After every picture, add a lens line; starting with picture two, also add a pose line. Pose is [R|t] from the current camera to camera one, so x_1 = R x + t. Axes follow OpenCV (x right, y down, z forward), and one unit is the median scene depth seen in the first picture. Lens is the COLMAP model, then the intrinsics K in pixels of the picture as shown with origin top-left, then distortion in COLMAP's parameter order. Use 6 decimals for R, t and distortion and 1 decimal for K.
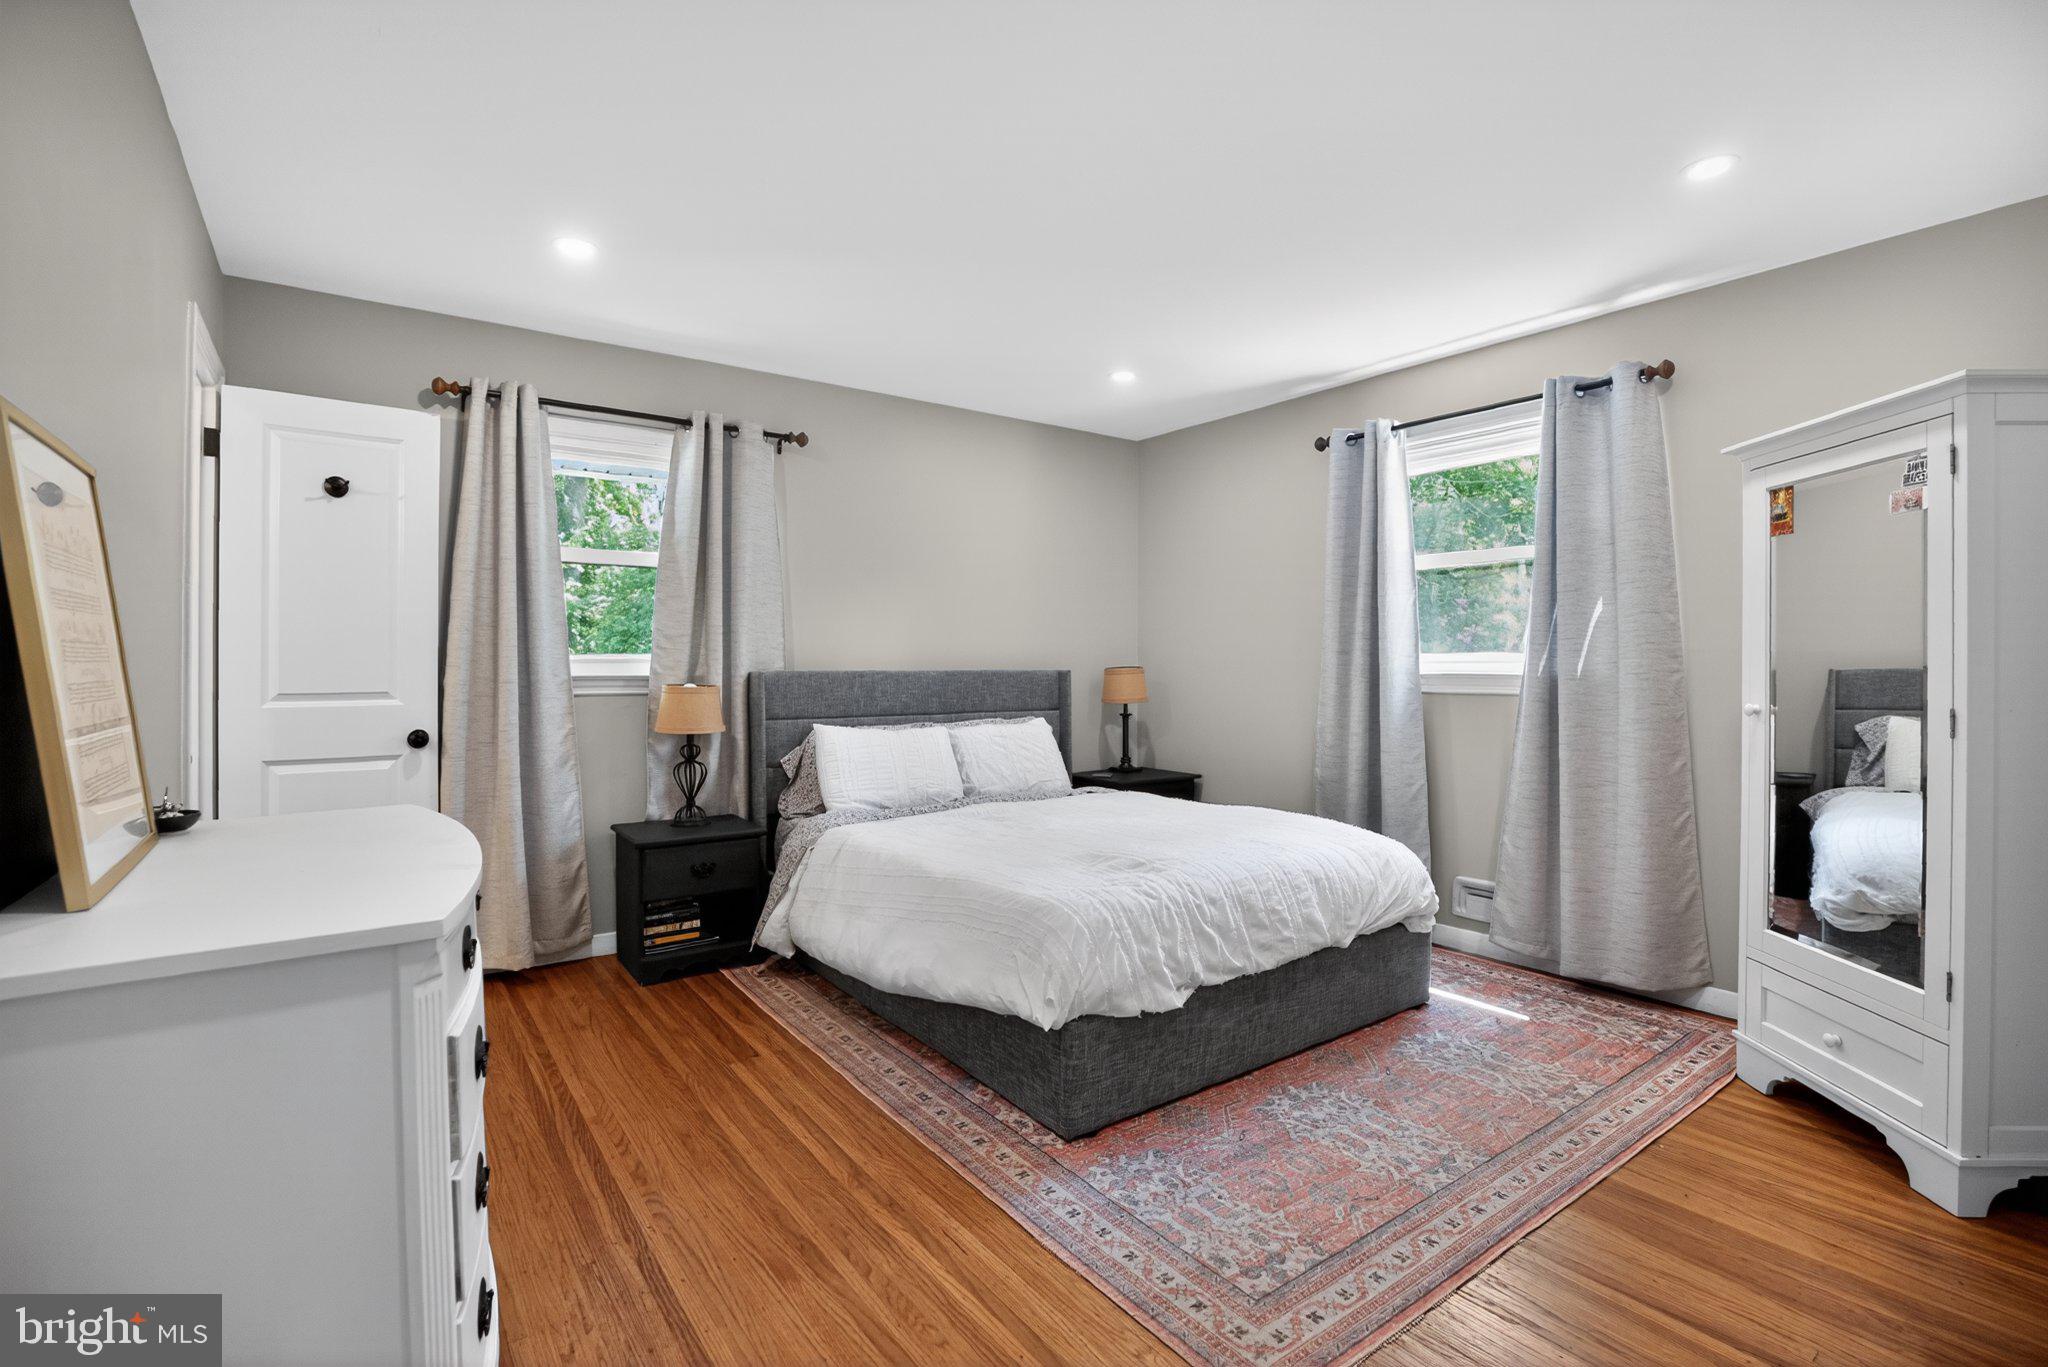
lens RADIAL K [[935.3, 0, 1036.8], [0, 935.3, 689.3], [0, 0, 1]] dist [-0.027325, 0.000127]
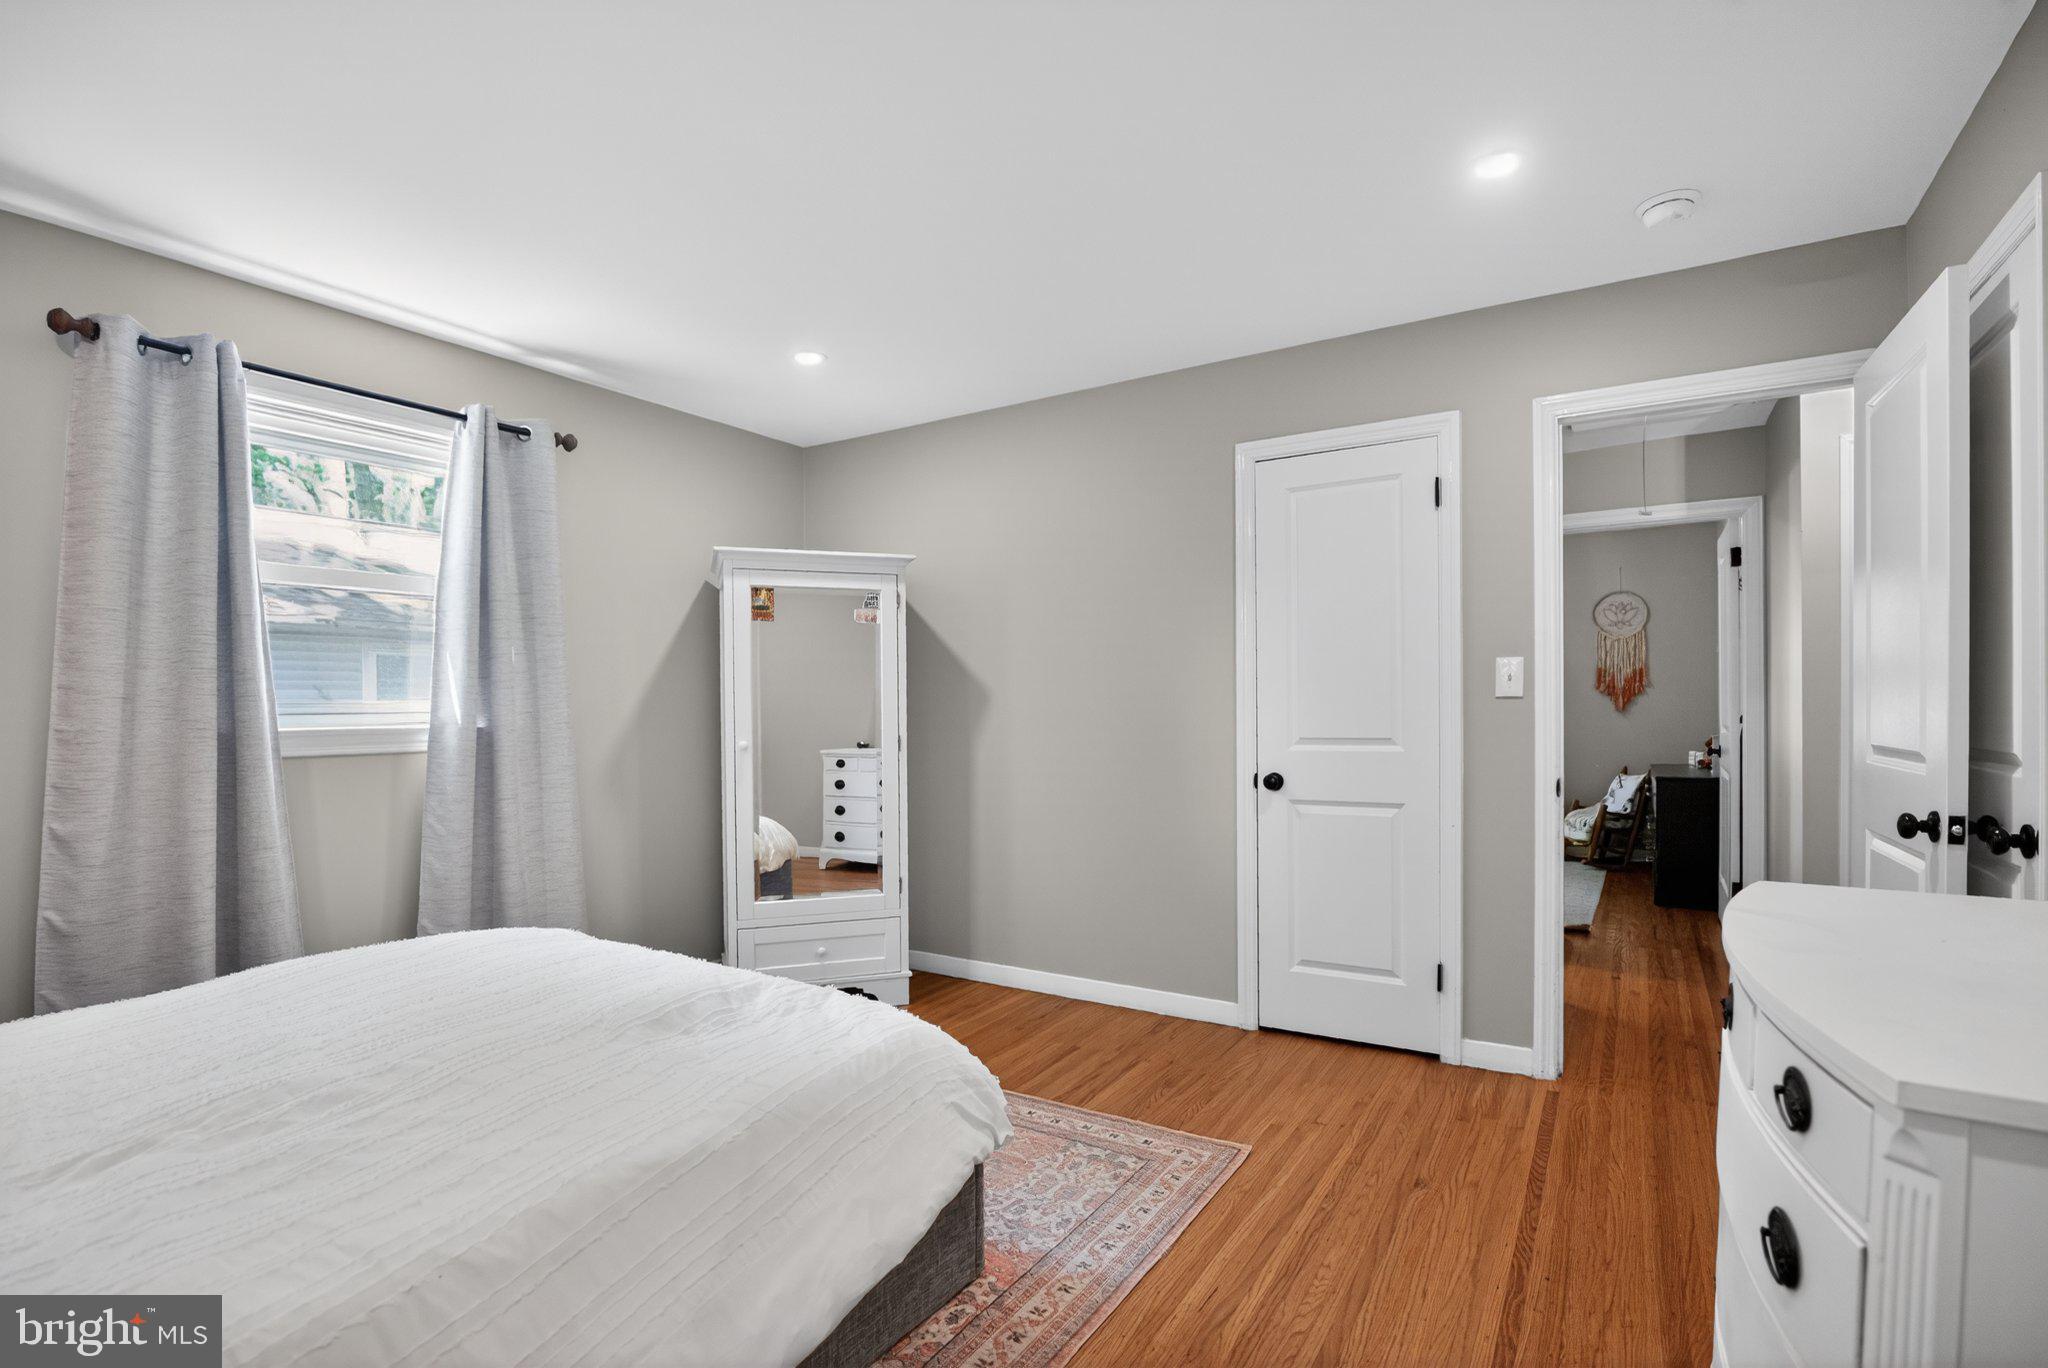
lens RADIAL K [[943.7, 0, 1033.8], [0, 943.7, 708.0], [0, 0, 1]] dist [-0.028706, 0.000960]
pose [[-0.360009, 0.003398, 0.932943, -0.767755], [0.024647, 0.999679, 0.005870, -0.032173], [-0.932623, 0.025107, -0.359977, 1.227943]]
